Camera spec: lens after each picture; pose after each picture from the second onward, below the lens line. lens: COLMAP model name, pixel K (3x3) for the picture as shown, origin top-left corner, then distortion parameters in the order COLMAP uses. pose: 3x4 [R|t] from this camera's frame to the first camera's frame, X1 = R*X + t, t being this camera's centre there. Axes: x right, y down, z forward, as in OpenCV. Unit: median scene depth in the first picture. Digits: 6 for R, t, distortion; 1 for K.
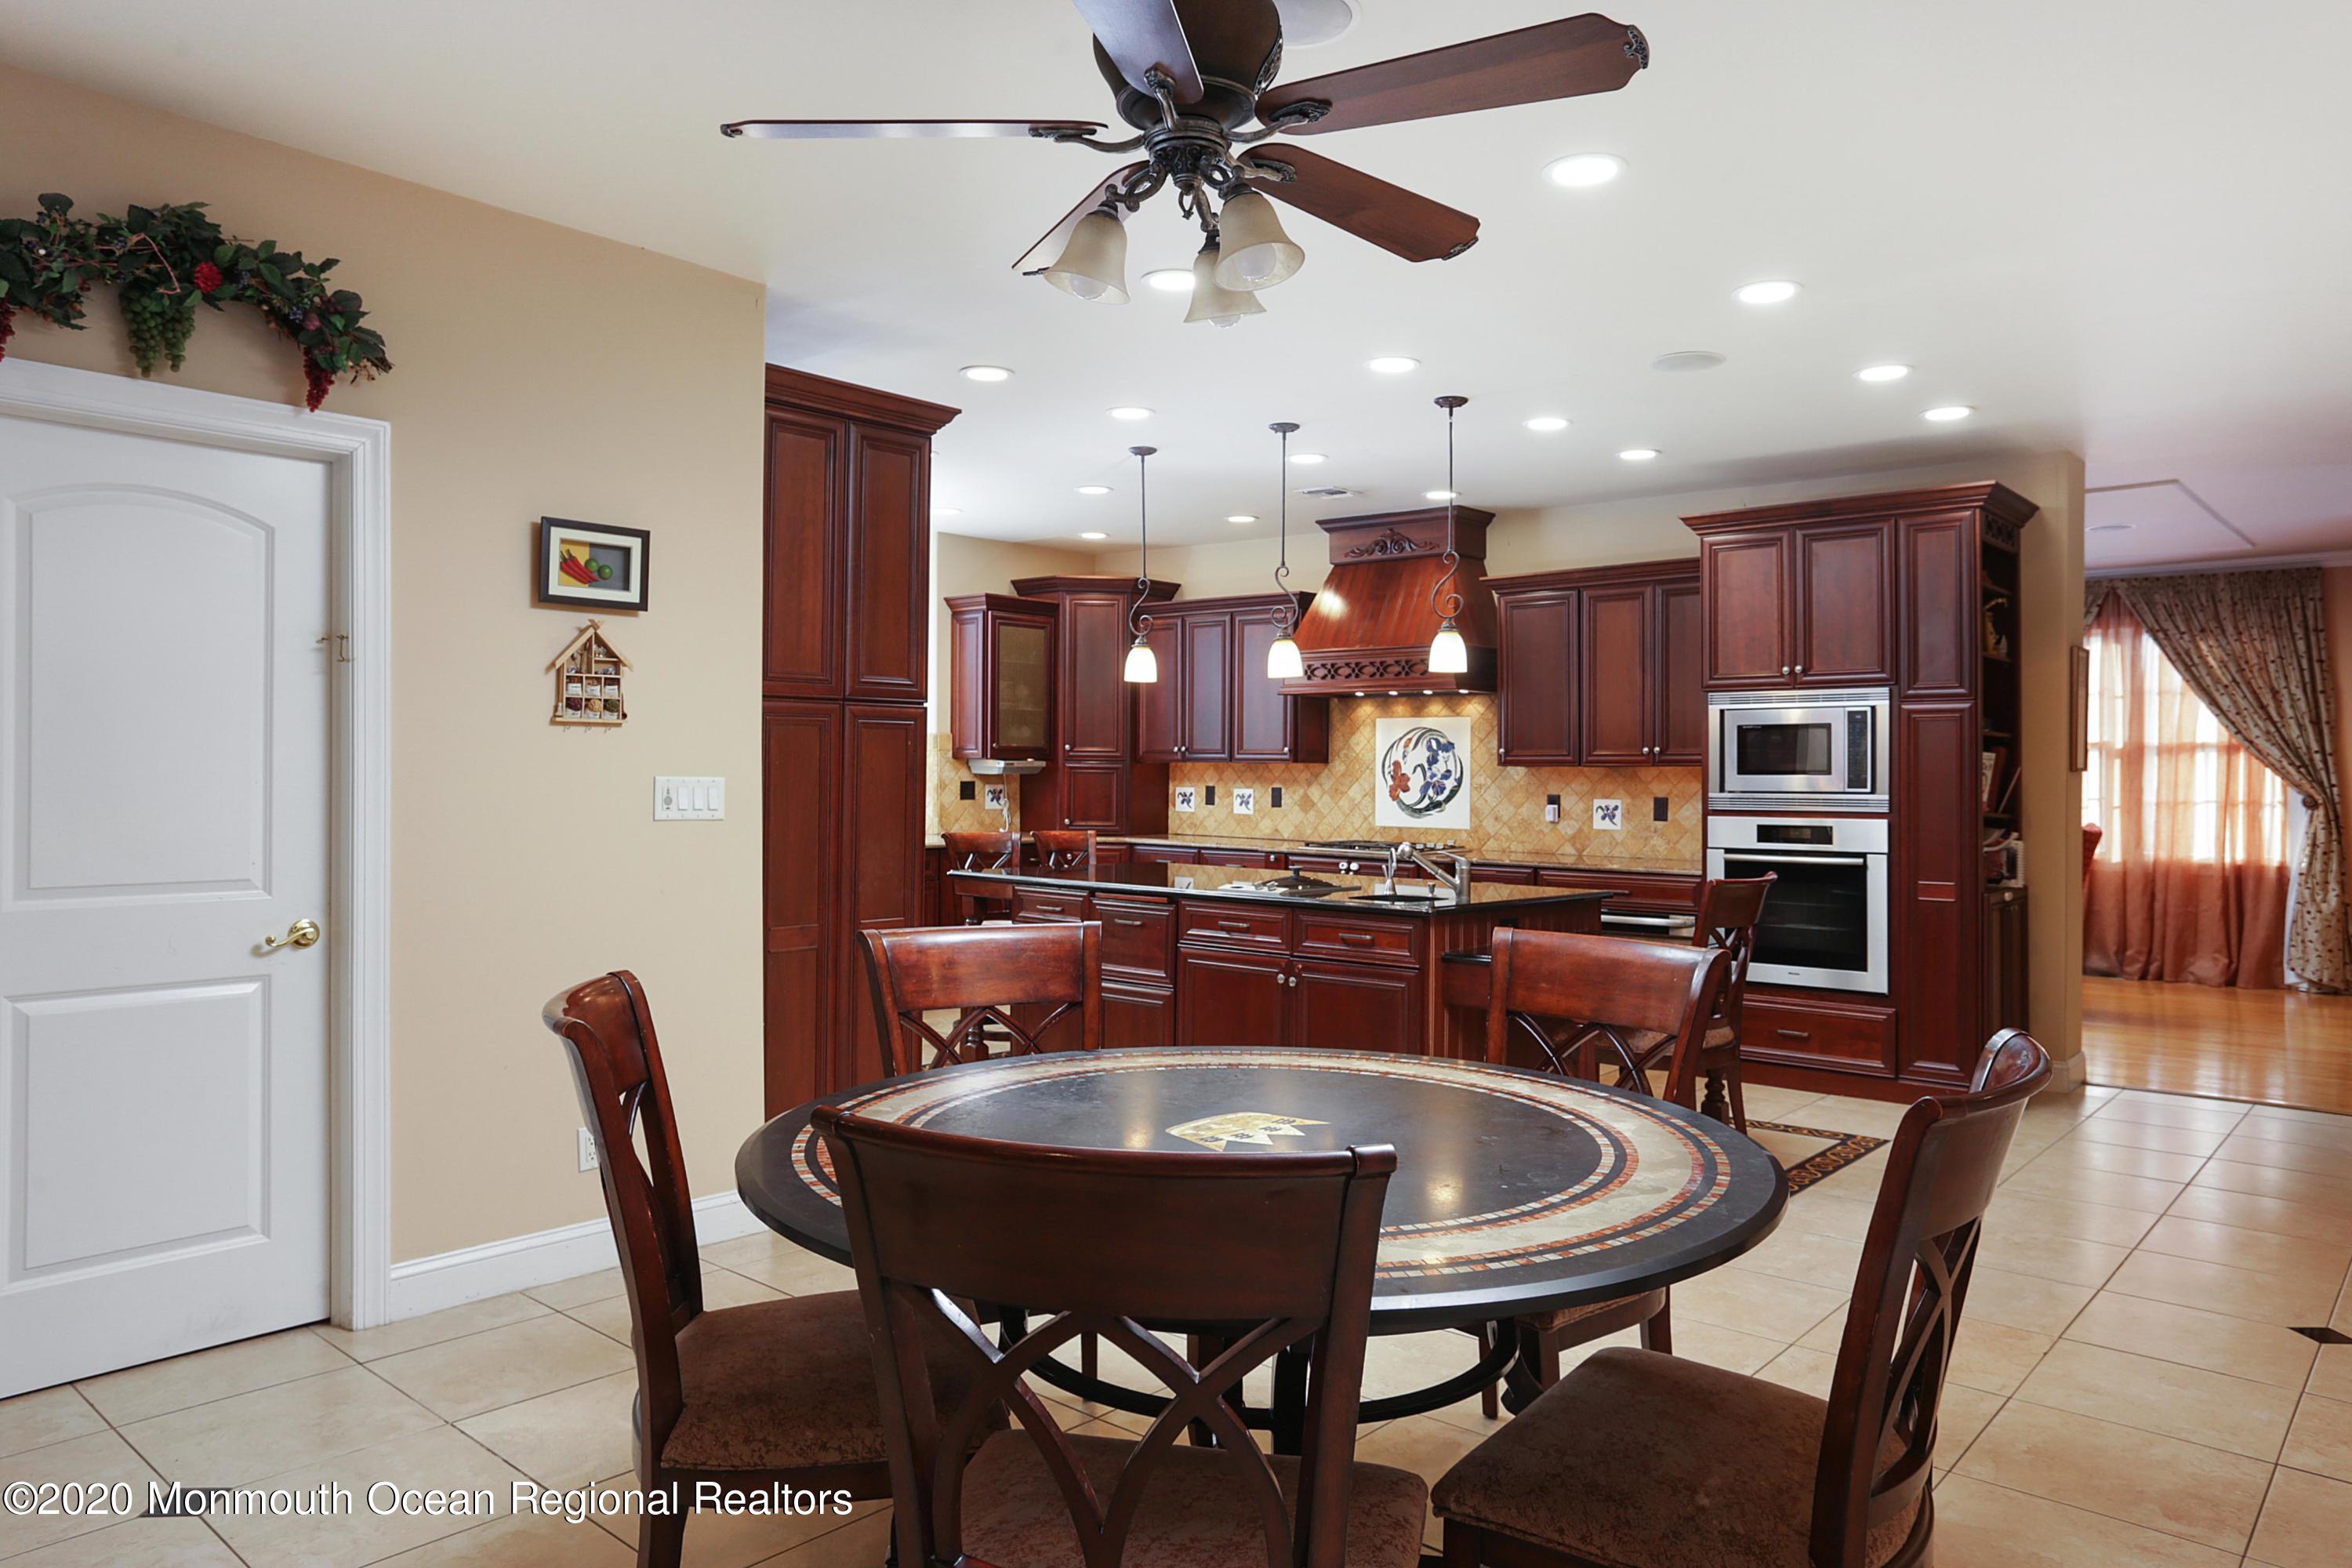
lens RADIAL K [[1469.5, 0, 1157.9], [0, 1469.5, 775.0], [0, 0, 1]] dist [-0.023764, 0.006783]
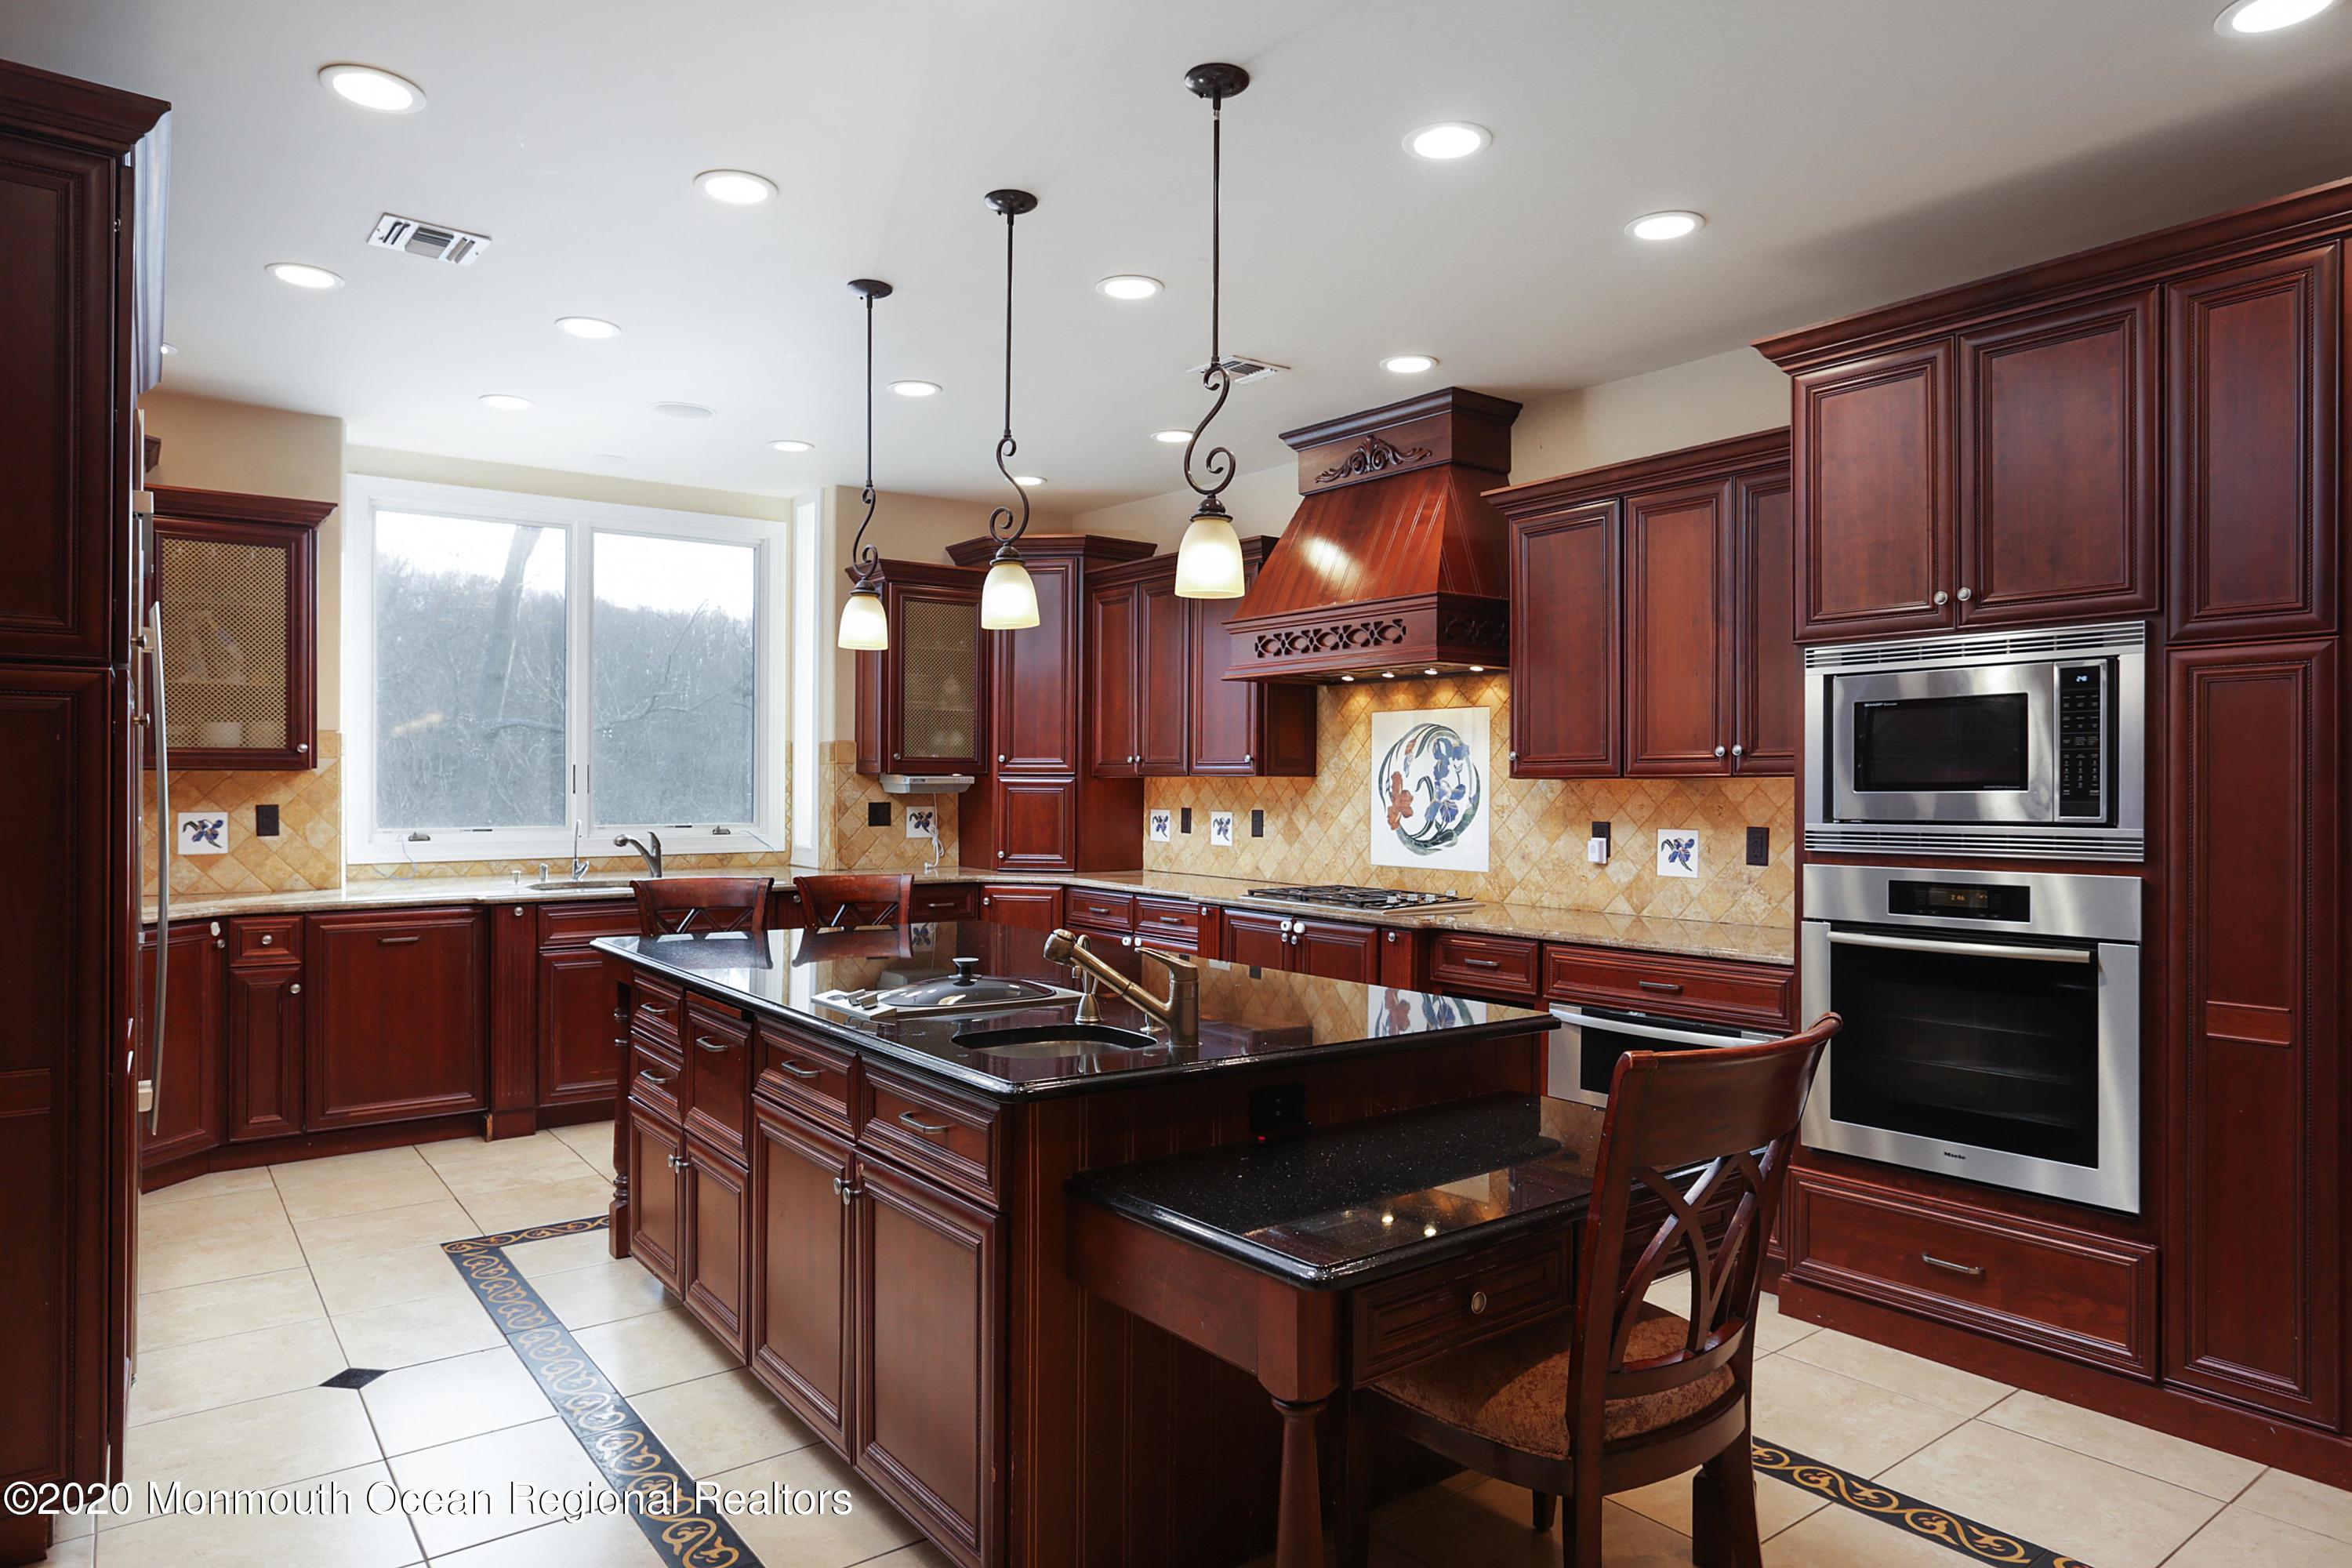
lens RADIAL K [[1403.7, 0, 1170.4], [0, 1403.7, 806.8], [0, 0, 1]] dist [-0.036697, 0.018201]
pose [[0.984710, -0.002260, -0.174189, 0.241287], [0.003996, 0.999946, 0.009618, -0.000175], [0.174158, -0.010167, 0.984665, 0.449114]]
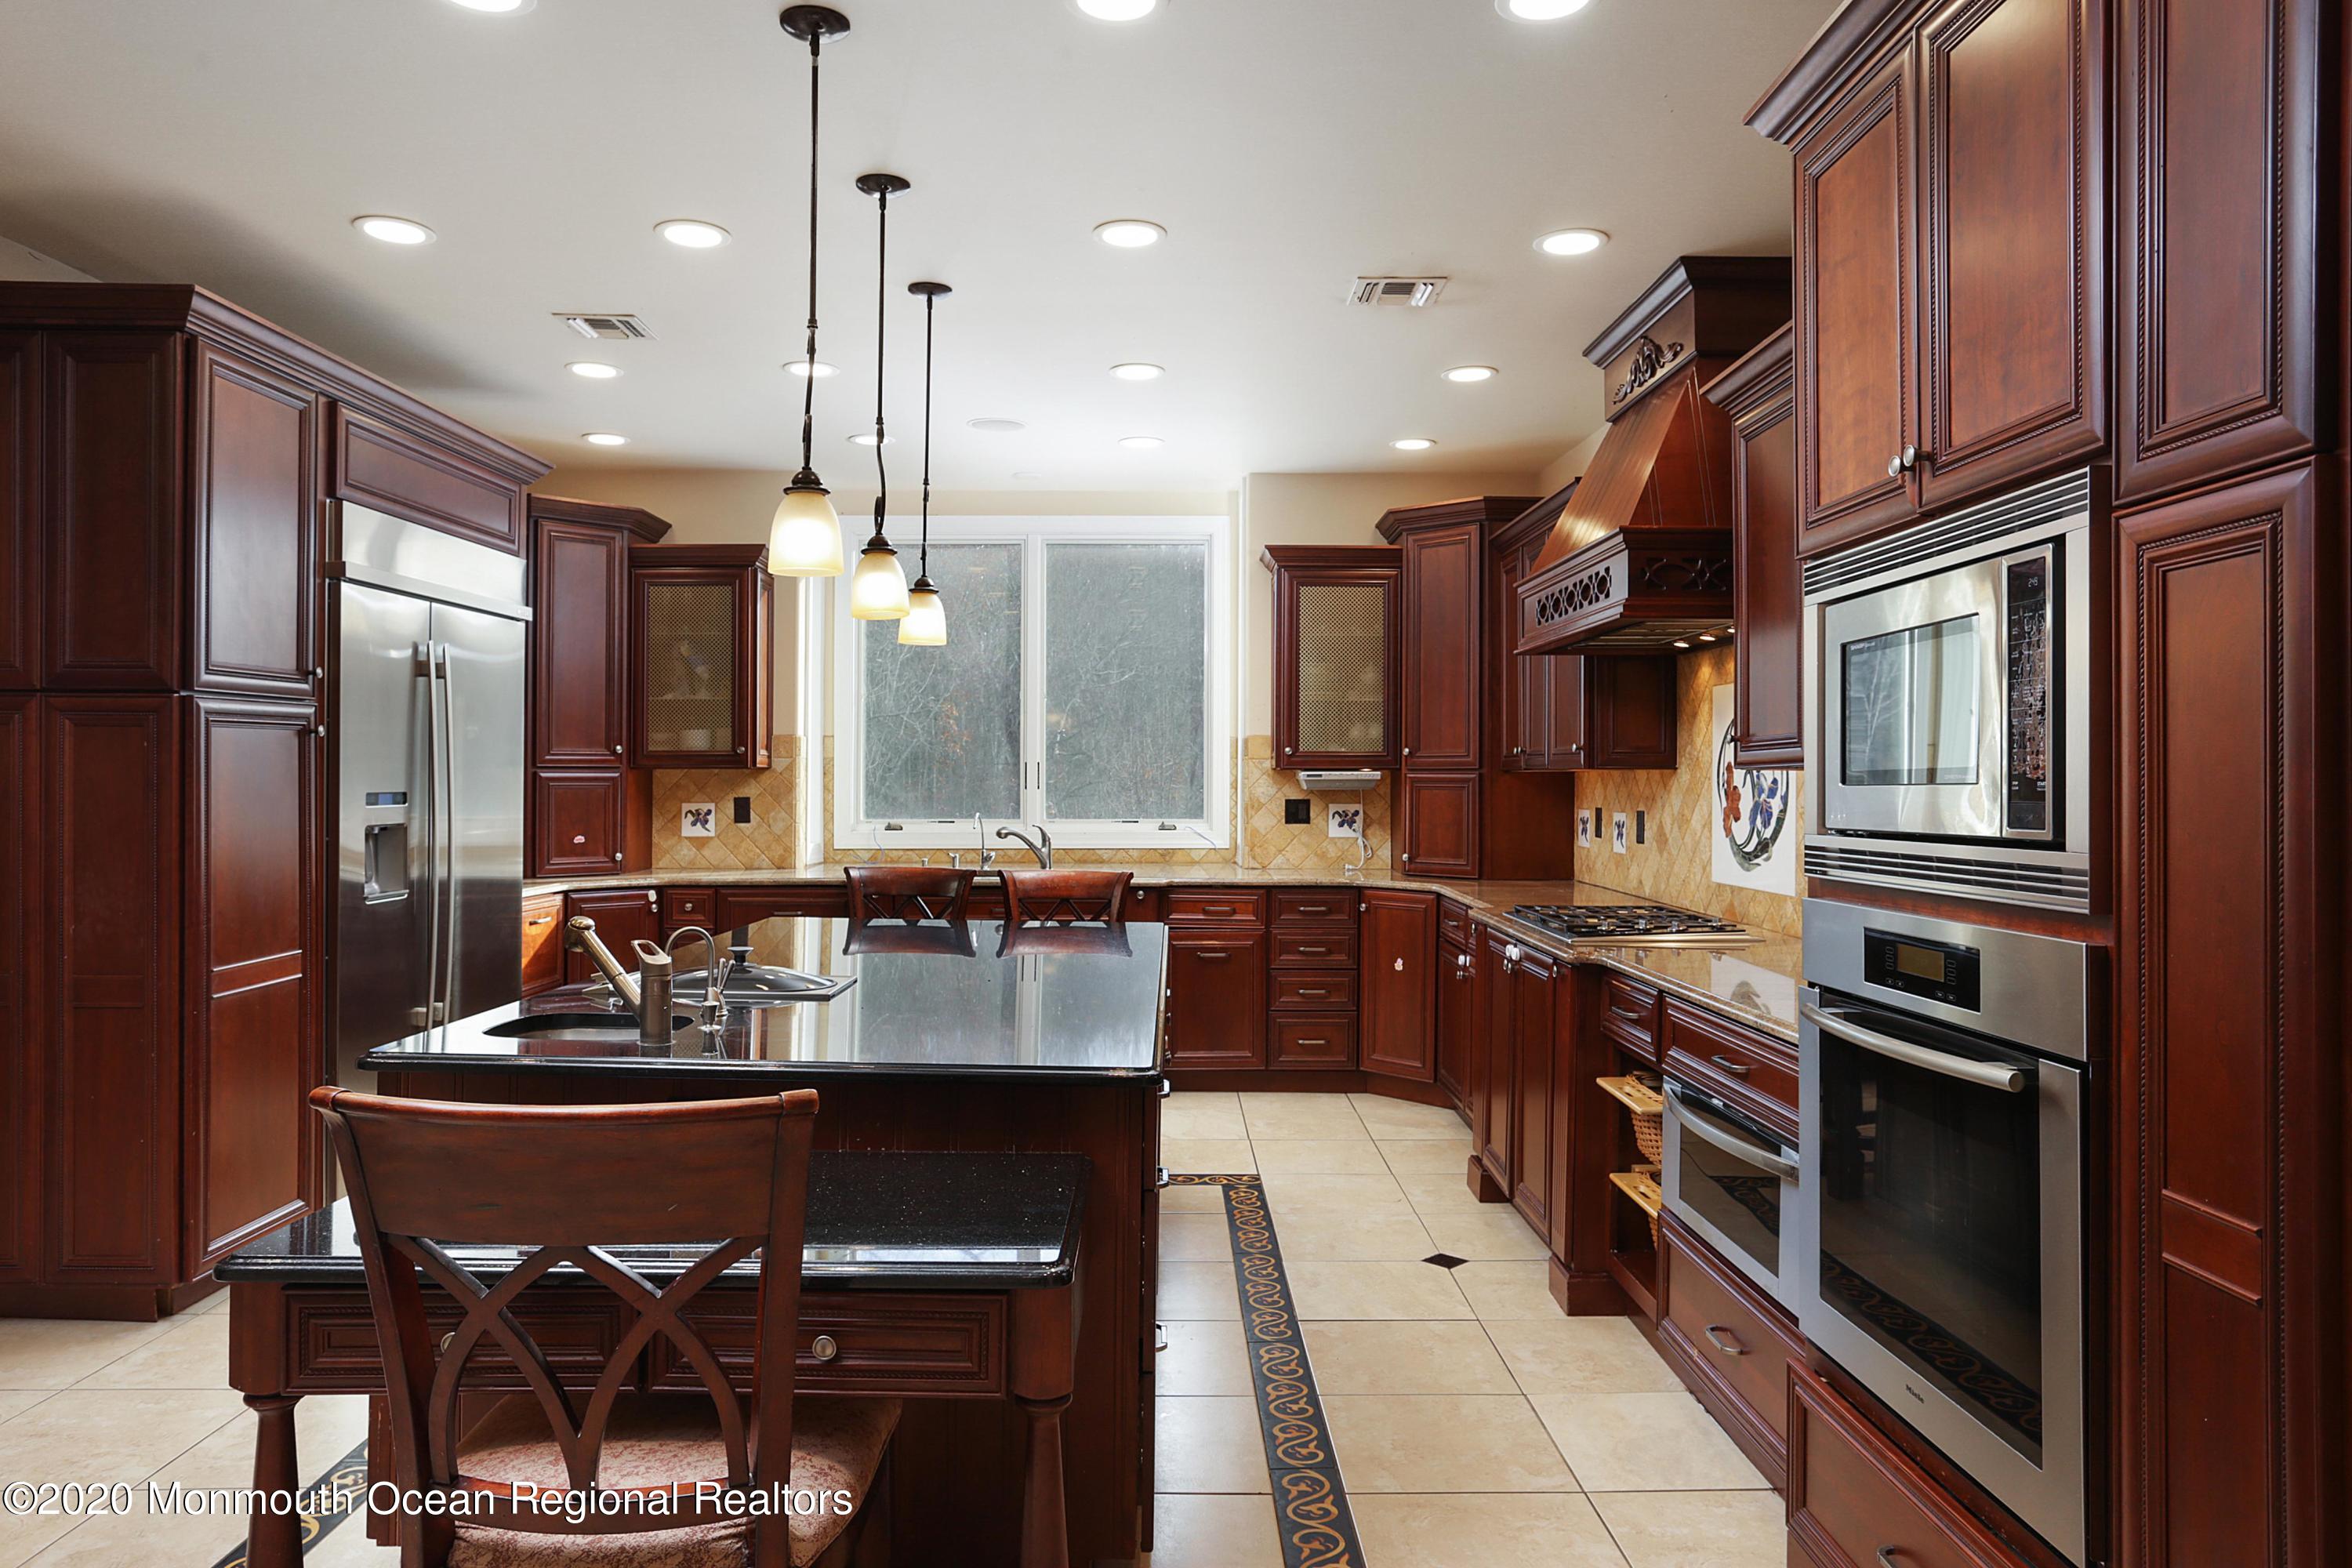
lens RADIAL K [[1469.5, 0, 1161.5], [0, 1469.5, 775.9], [0, 0, 1]] dist [-0.023764, 0.006783]
pose [[0.699005, -0.008824, -0.715062, 0.559907], [-0.000228, 0.999921, -0.012561, 0.002588], [0.715116, 0.008943, 0.698948, 0.663636]]
